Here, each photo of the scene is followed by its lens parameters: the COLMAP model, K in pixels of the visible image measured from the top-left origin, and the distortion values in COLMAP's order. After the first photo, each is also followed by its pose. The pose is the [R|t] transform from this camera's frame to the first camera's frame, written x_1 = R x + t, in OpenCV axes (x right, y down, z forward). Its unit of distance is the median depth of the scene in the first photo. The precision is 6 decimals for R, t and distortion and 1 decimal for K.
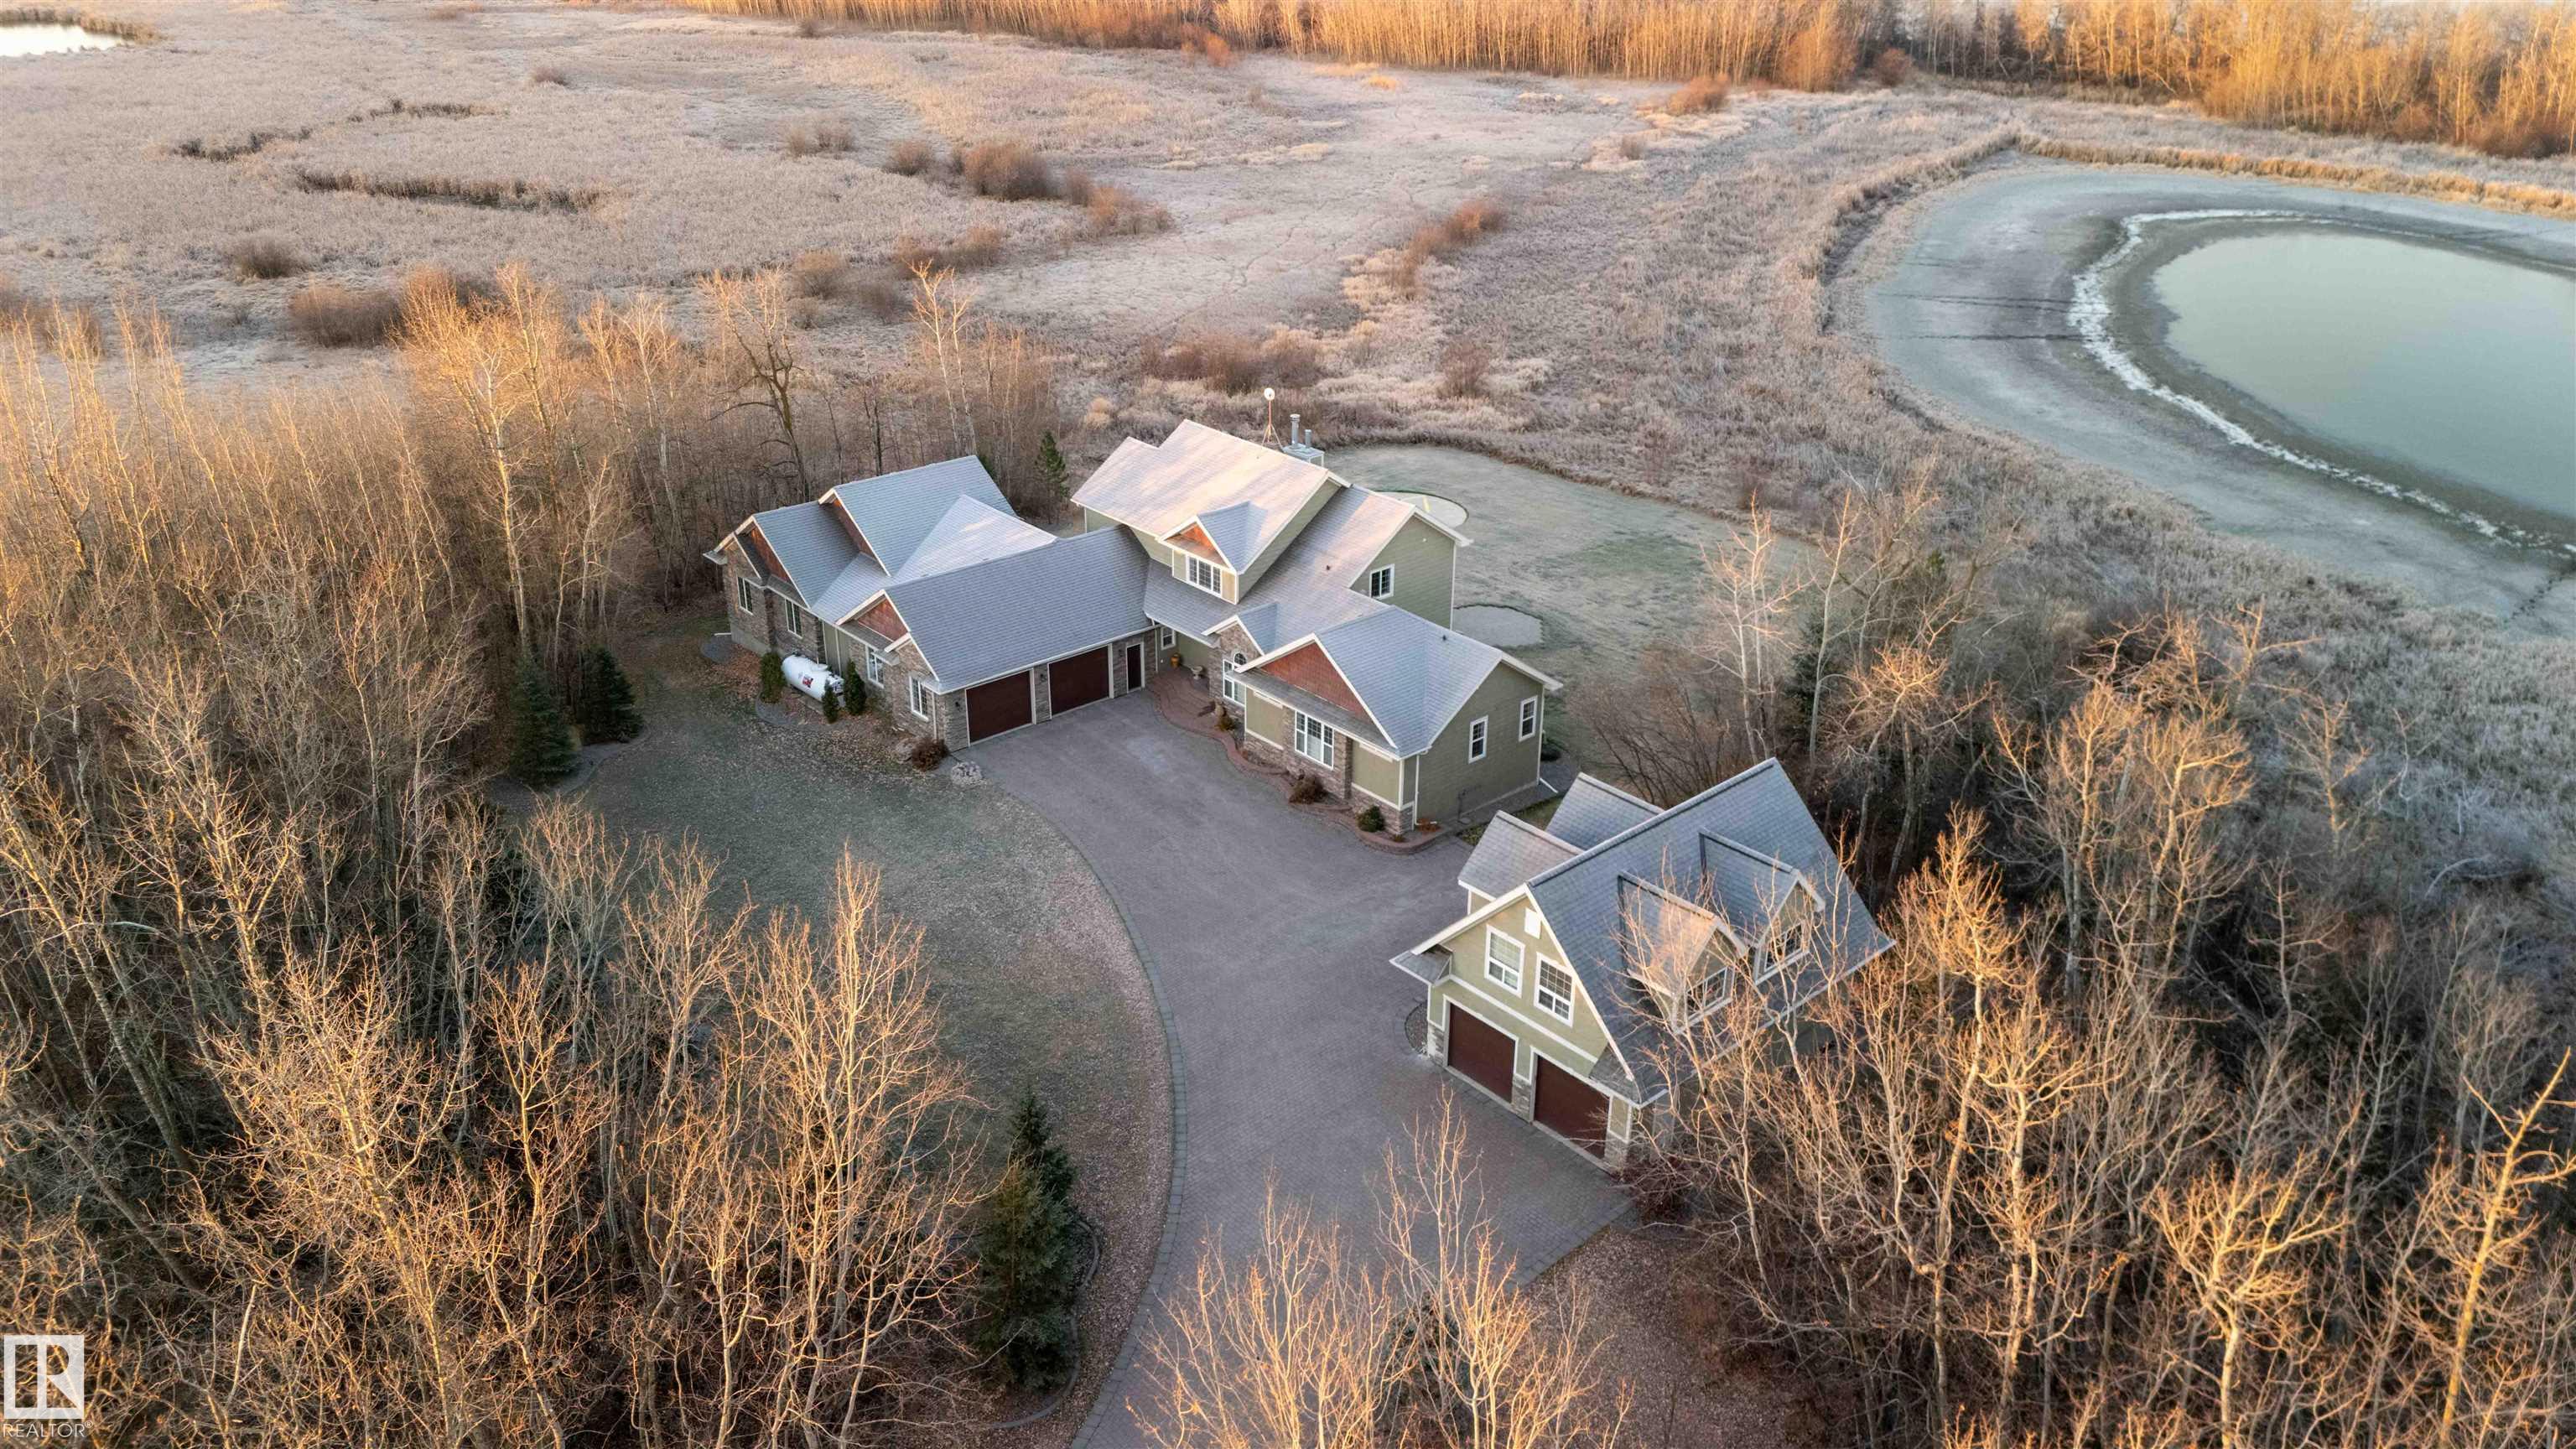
lens RADIAL K [[1829.7, 0, 1303.1], [0, 1829.7, 721.6], [0, 0, 1]] dist [0.084343, -0.078048]
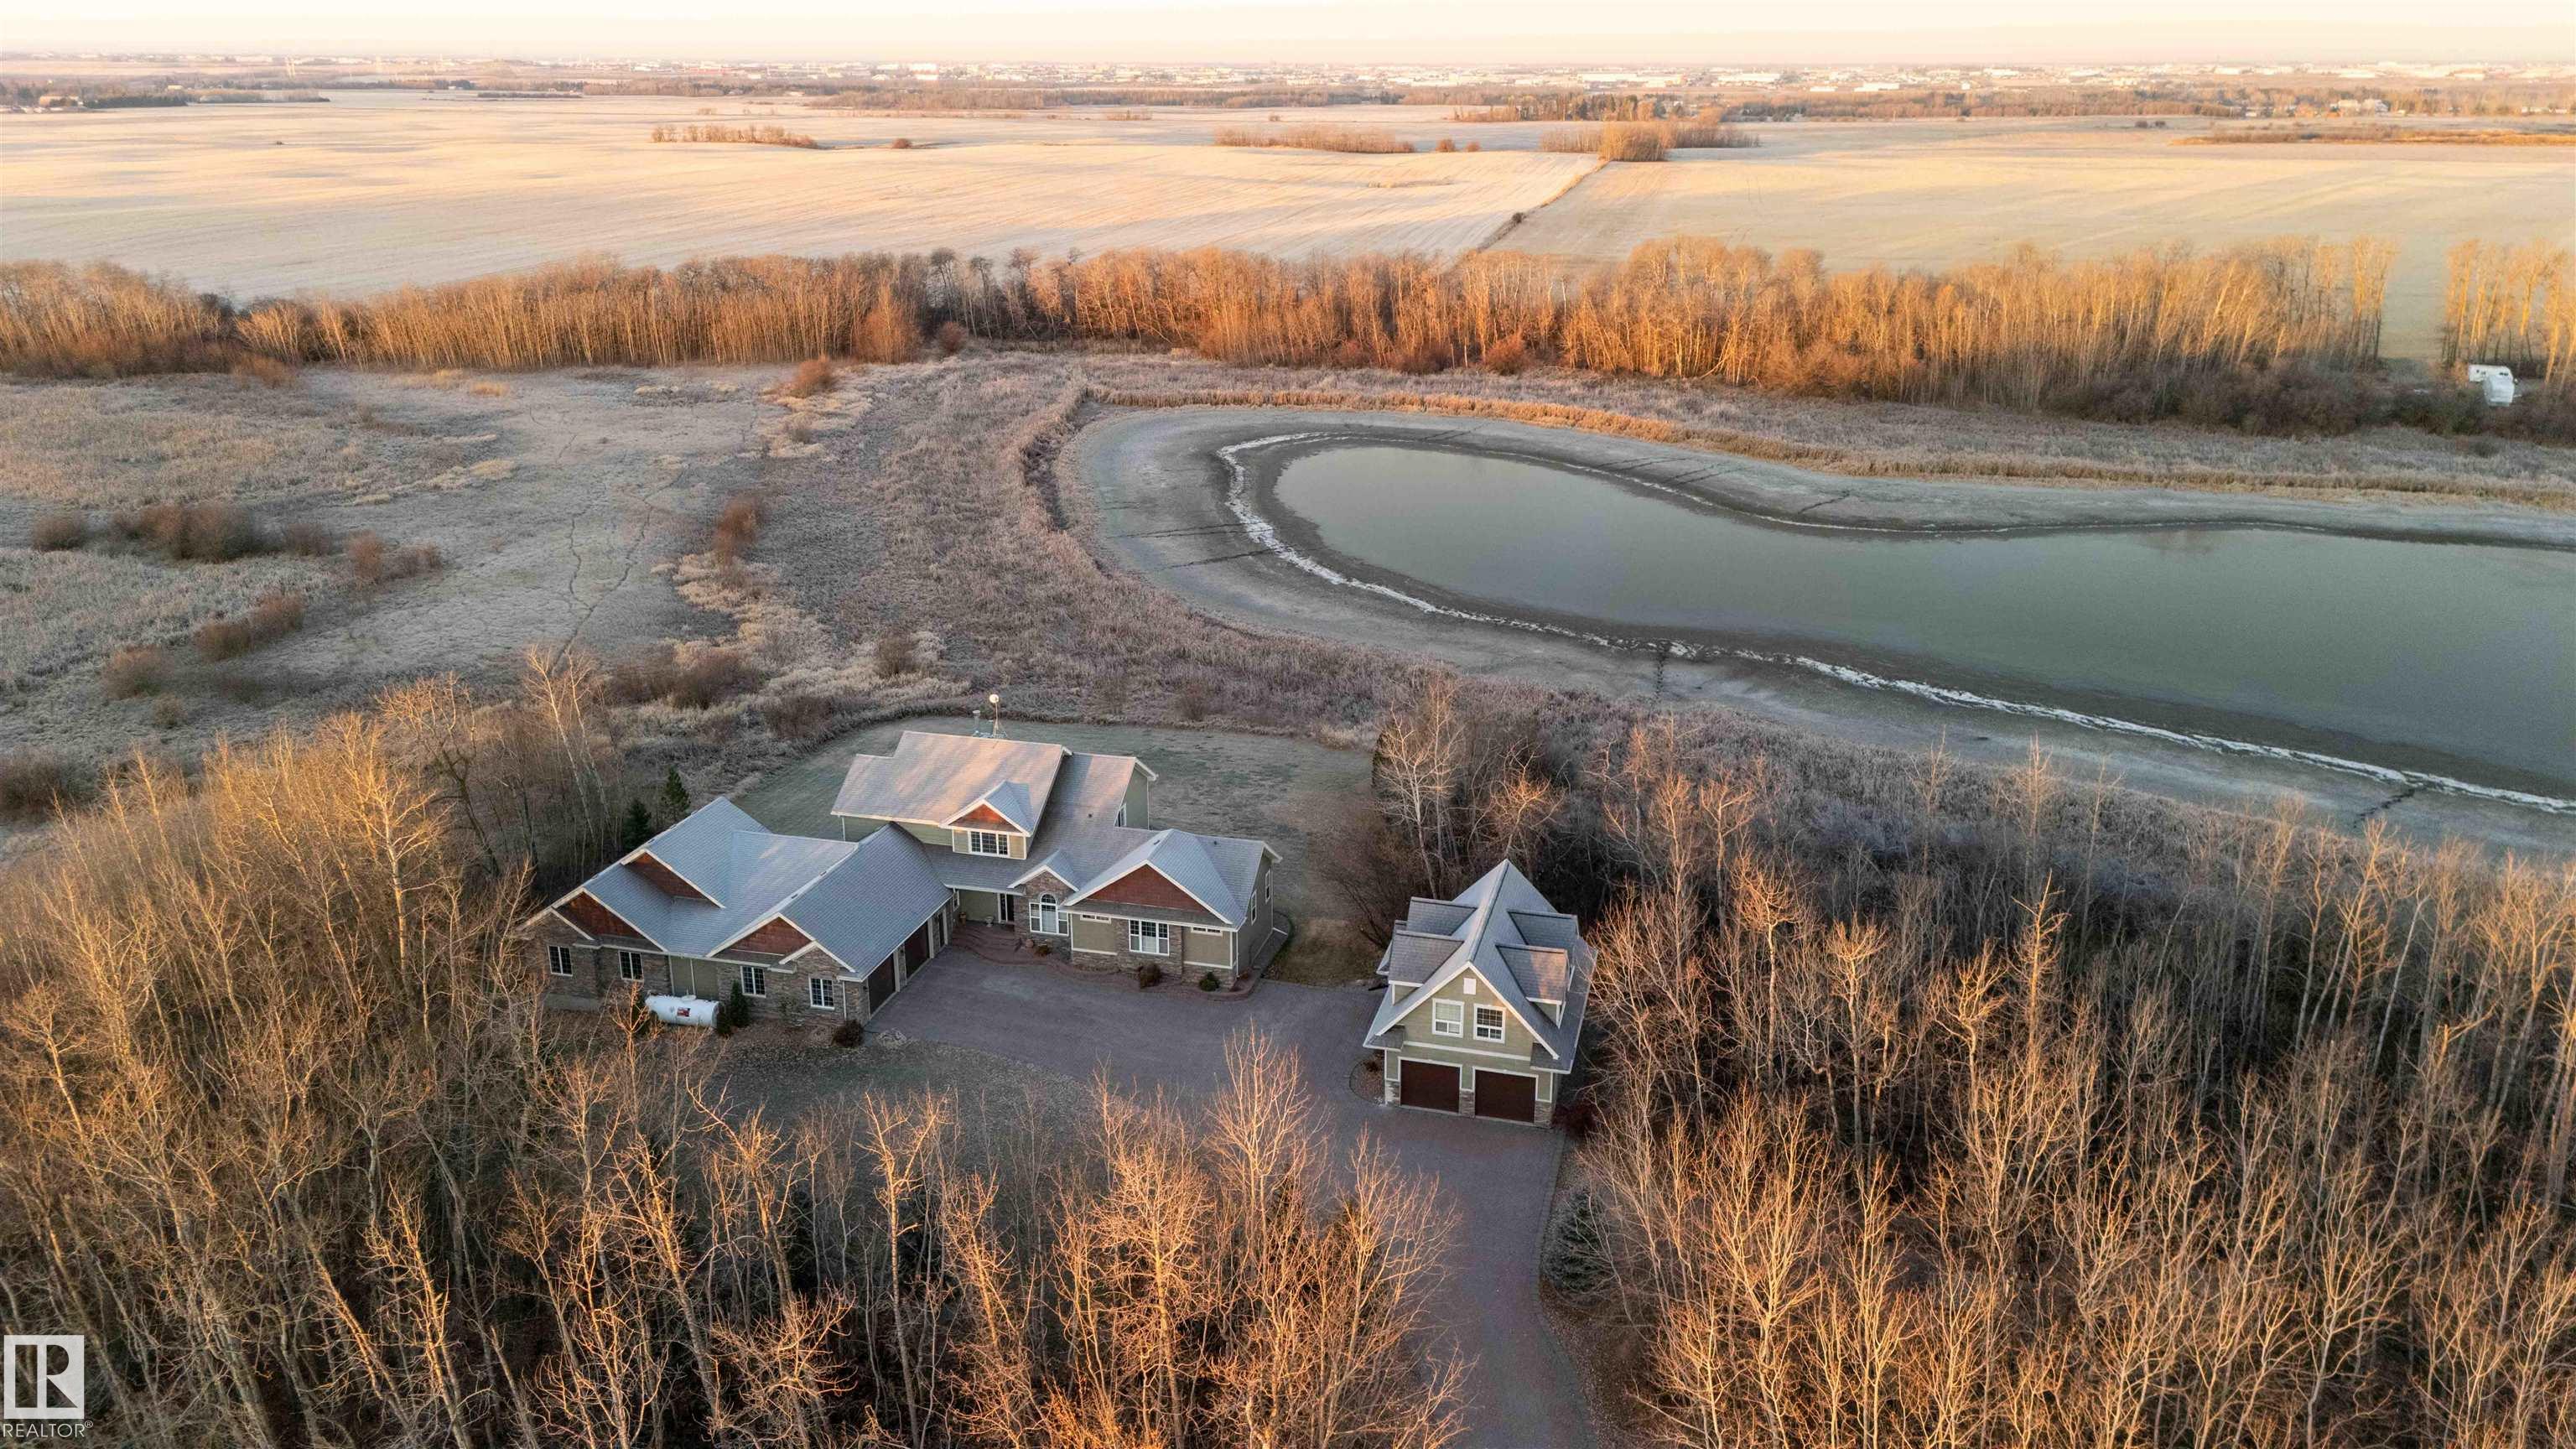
lens RADIAL K [[1829.7, 0, 1303.1], [0, 1829.7, 721.6], [0, 0, 1]] dist [0.084343, -0.078048]
pose [[0.837479, -0.191442, 0.511839, -0.355213], [0.248143, 0.967721, -0.044061, -0.035962], [-0.486882, 0.163910, 0.857951, -0.154505]]
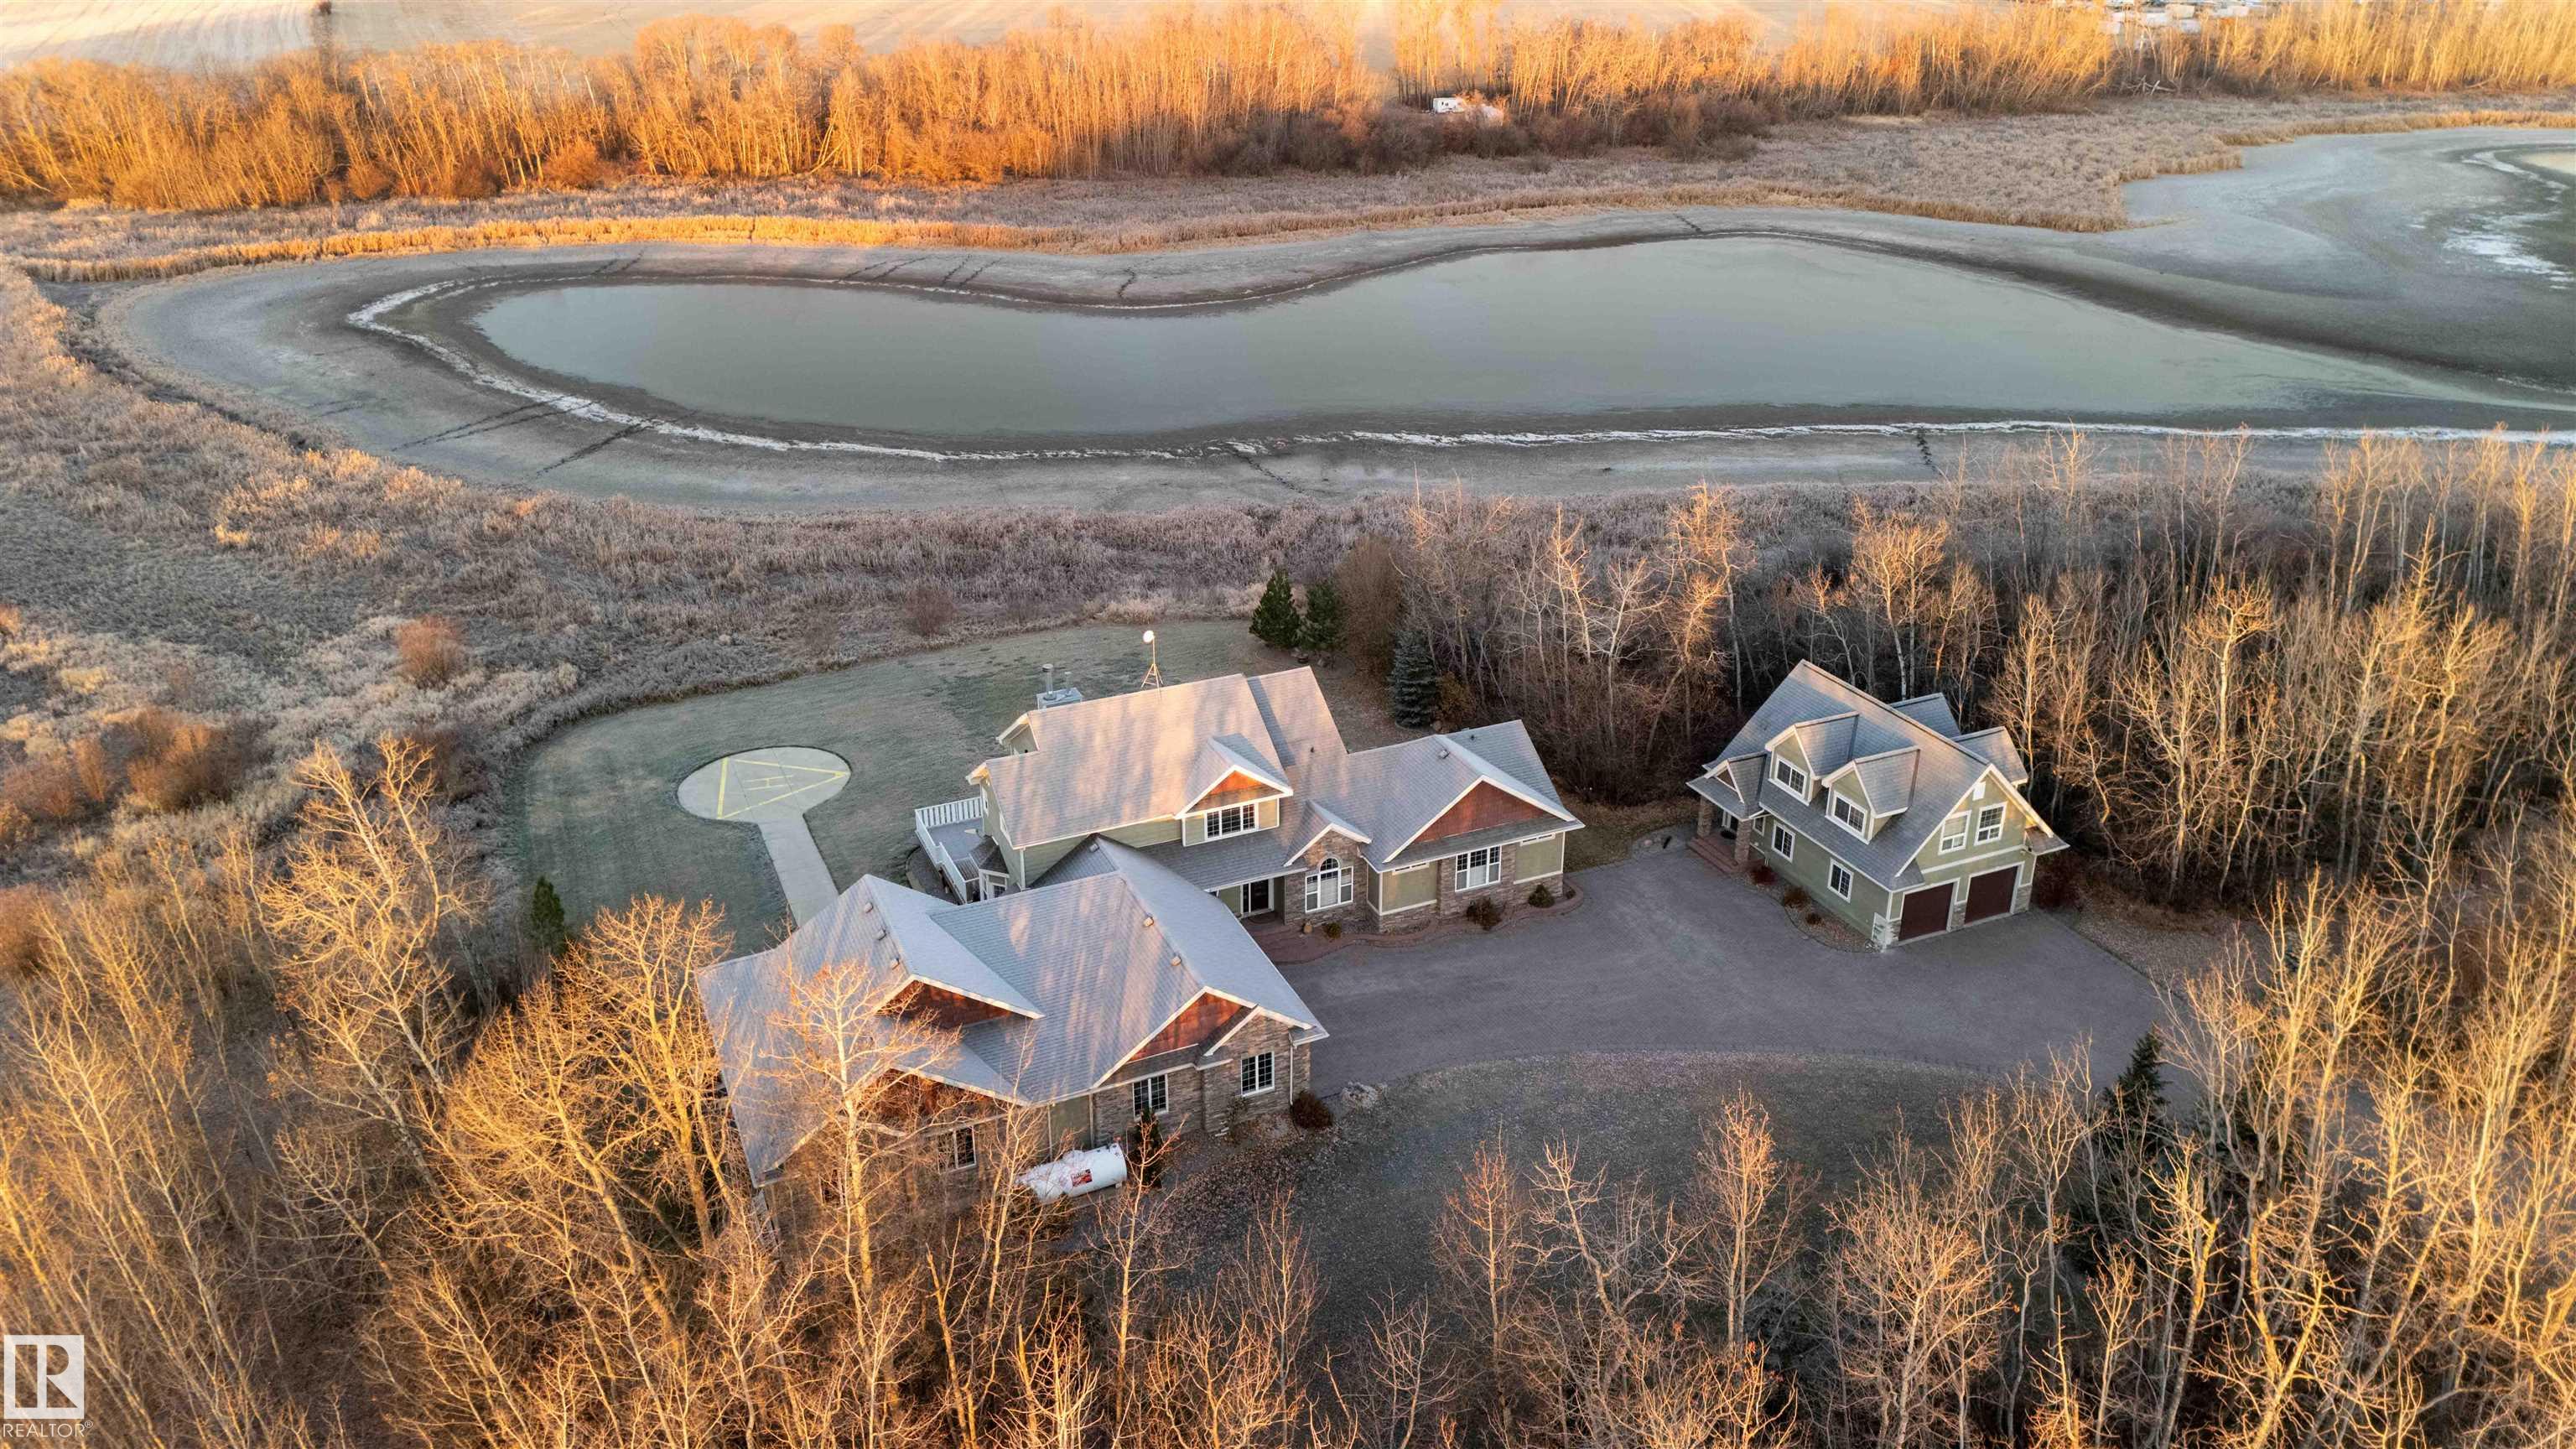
lens RADIAL K [[1788.8, 0, 1287.9], [0, 1788.8, 772.8], [0, 0, 1]] dist [0.093697, -0.073240]
pose [[0.320889, -0.441059, 0.838151, -0.572516], [0.423227, 0.858456, 0.289710, -0.252249], [-0.847295, 0.261763, 0.462137, 0.370409]]
